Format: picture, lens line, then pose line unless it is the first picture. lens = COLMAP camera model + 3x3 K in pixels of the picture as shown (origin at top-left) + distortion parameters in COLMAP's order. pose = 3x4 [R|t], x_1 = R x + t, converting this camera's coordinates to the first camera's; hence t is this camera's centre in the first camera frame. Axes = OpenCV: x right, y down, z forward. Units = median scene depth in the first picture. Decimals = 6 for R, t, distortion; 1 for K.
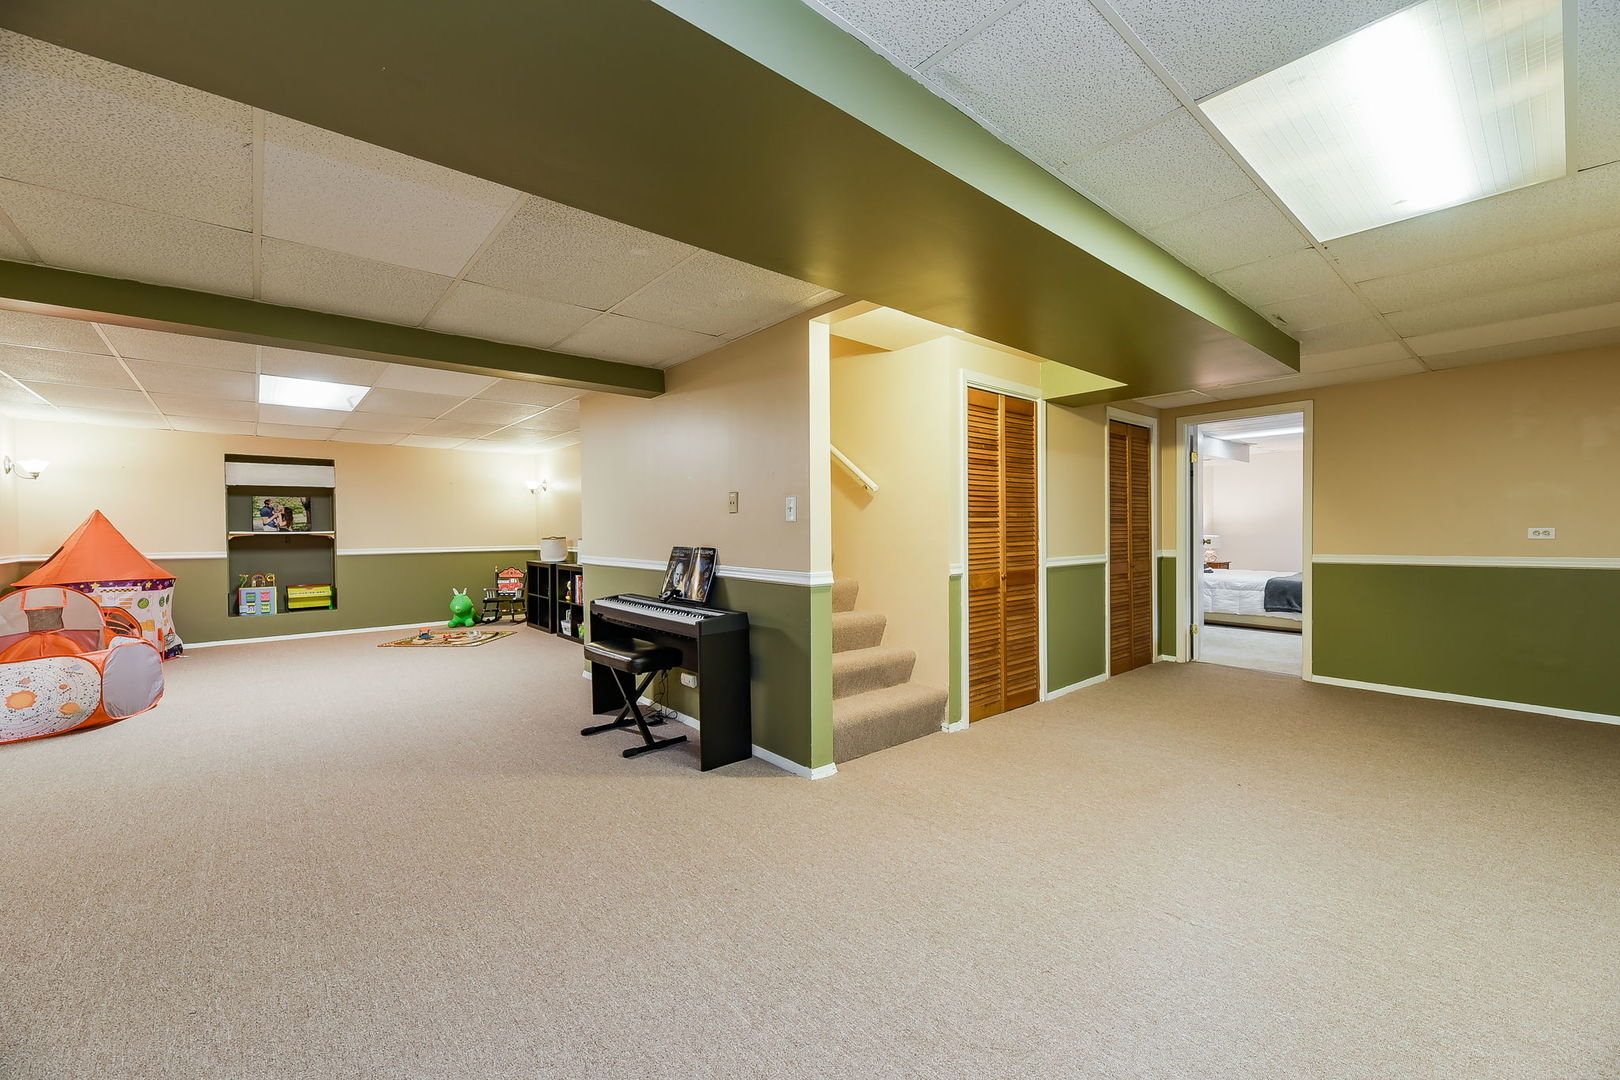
lens RADIAL K [[649.9, 0, 810.0], [0, 649.9, 540.0], [0, 0, 1]] dist [-0.000854, -0.000798]
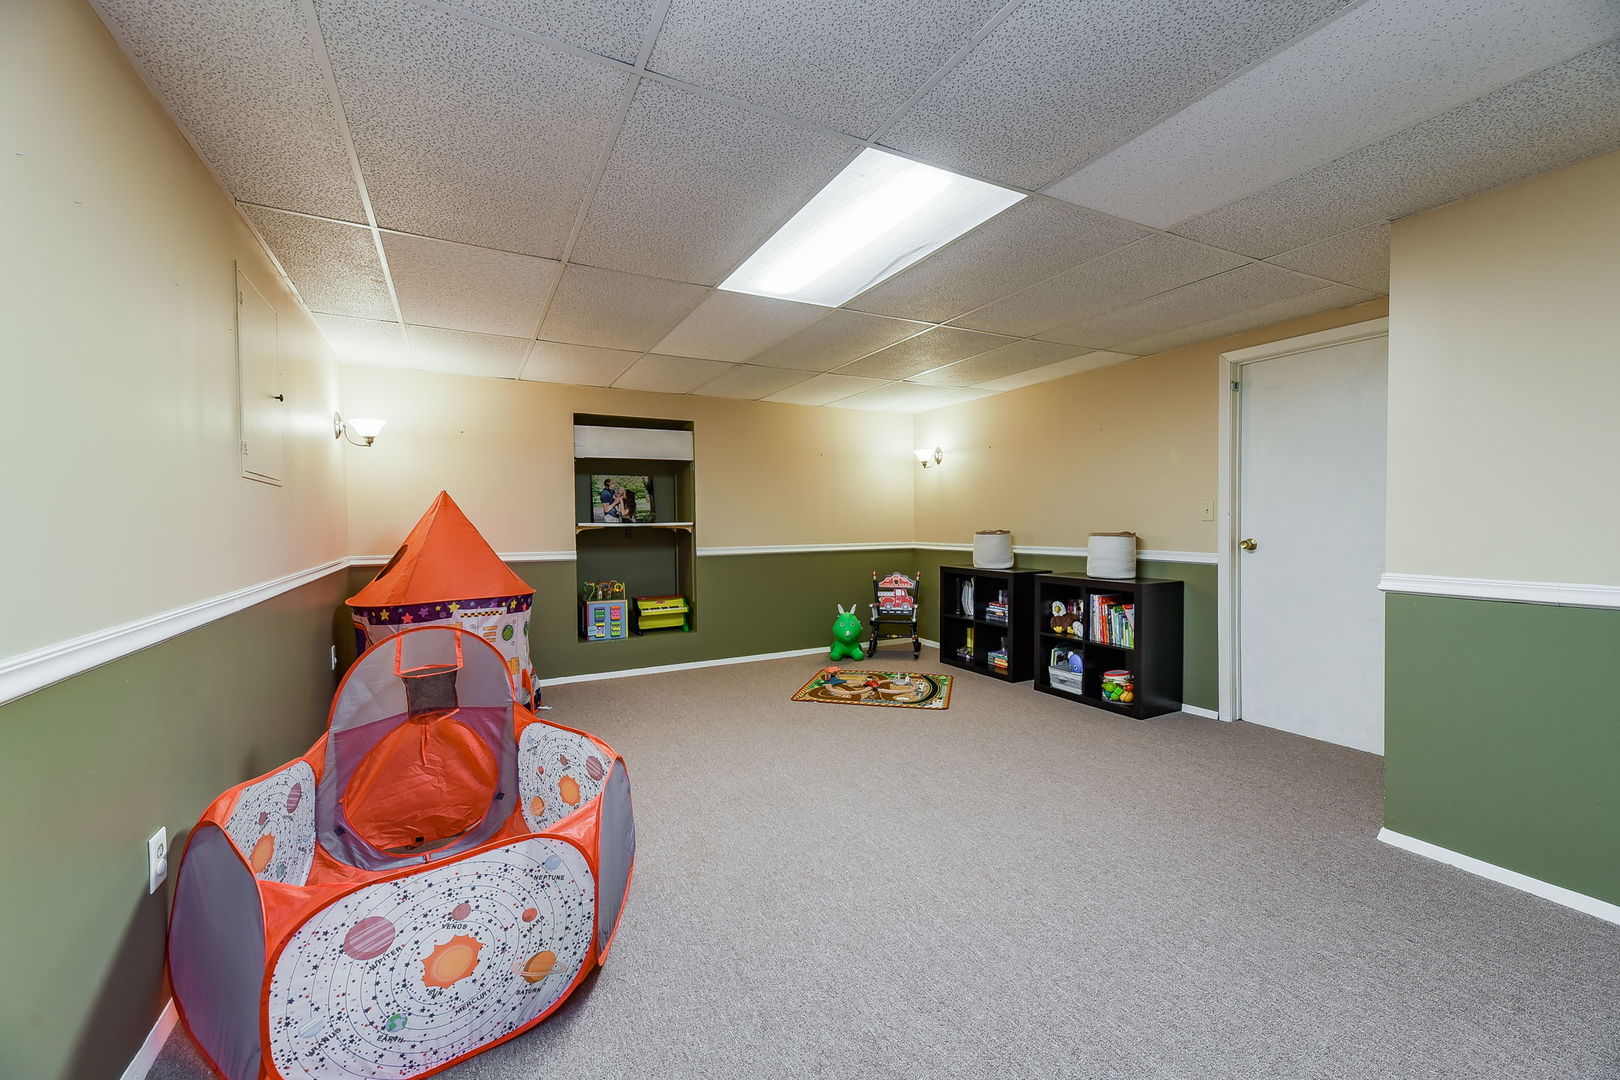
lens RADIAL K [[669.6, 0, 810.0], [0, 669.6, 540.0], [0, 0, 1]] dist [0.002251, -0.000073]
pose [[0.972505, 0.003636, -0.232855, -0.457640], [-0.000989, 0.999934, 0.011484, -0.002806], [0.232881, -0.010938, 0.972444, 0.331581]]
